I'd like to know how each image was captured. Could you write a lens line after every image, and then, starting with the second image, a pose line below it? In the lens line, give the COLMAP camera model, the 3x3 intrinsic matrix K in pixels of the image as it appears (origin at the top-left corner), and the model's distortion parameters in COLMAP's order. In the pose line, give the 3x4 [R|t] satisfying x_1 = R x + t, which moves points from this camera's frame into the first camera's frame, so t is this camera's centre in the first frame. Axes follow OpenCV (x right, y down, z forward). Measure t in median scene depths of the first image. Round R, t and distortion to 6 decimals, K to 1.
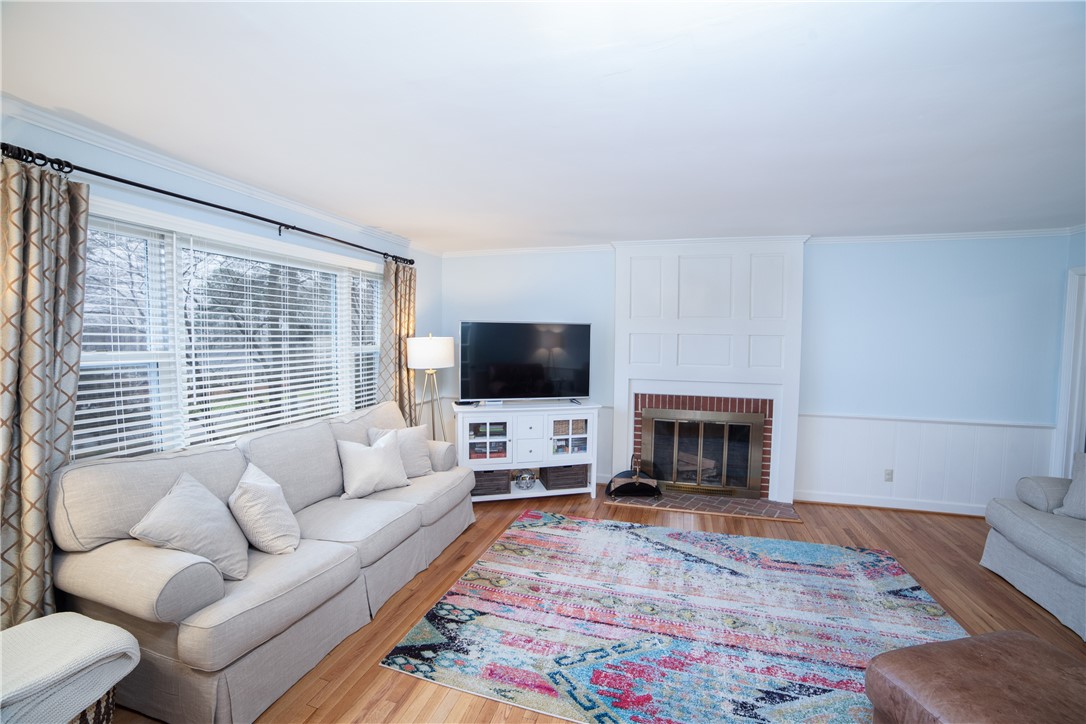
lens RADIAL K [[441.6, 0, 548.1], [0, 441.6, 359.2], [0, 0, 1]] dist [-0.108573, 0.038742]
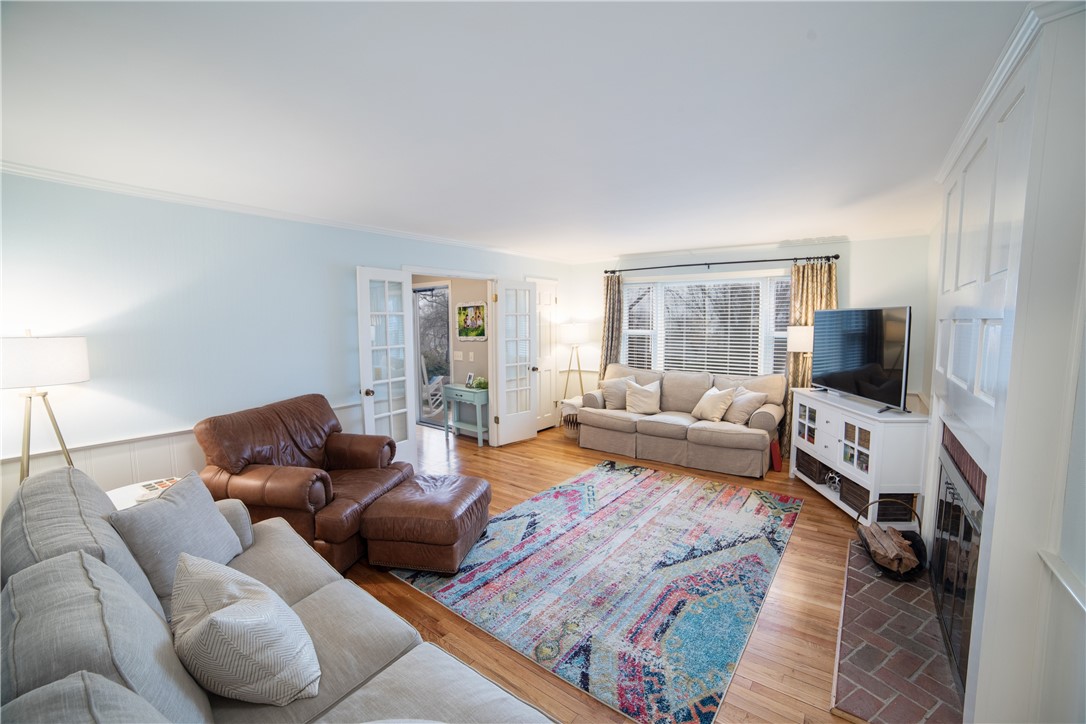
lens RADIAL K [[441.6, 0, 548.1], [0, 441.6, 359.2], [0, 0, 1]] dist [-0.108573, 0.038742]
pose [[-0.346661, 0.073911, -0.935074, 1.159761], [-0.044669, 0.994459, 0.095166, -0.044328], [0.936926, 0.074759, -0.341438, 0.852726]]
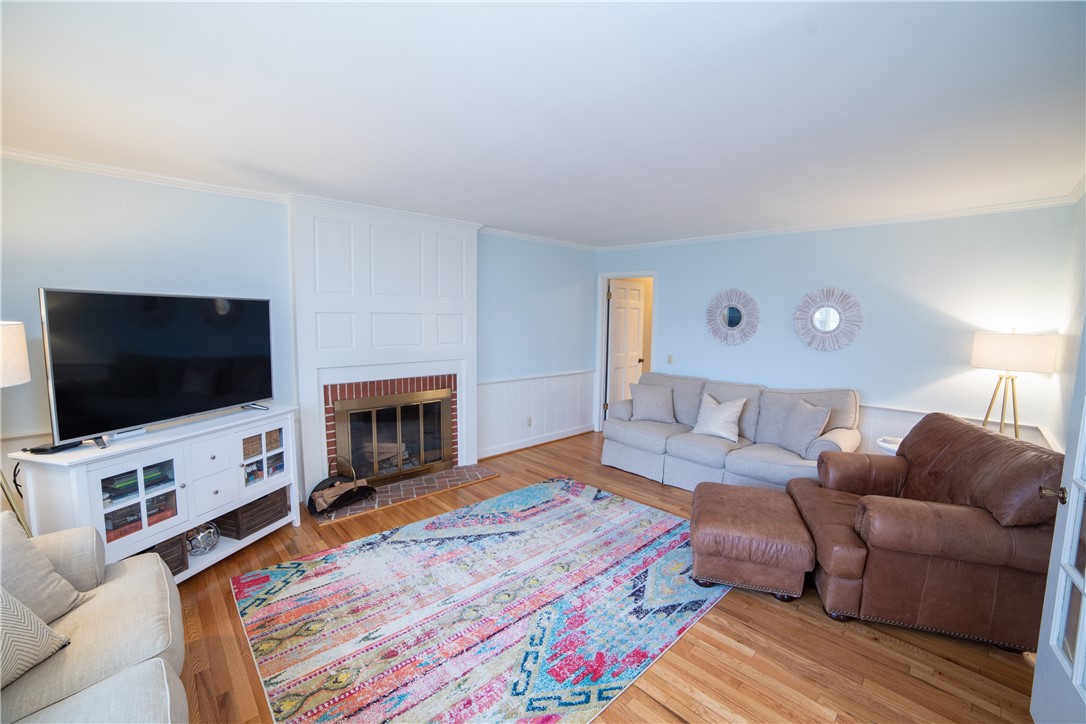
lens RADIAL K [[441.6, 0, 548.1], [0, 441.6, 359.2], [0, 0, 1]] dist [-0.108573, 0.038742]
pose [[0.485872, -0.085422, 0.869846, -0.374411], [0.030962, 0.996270, 0.080543, -0.029476], [-0.873482, -0.012201, 0.486704, 0.302520]]
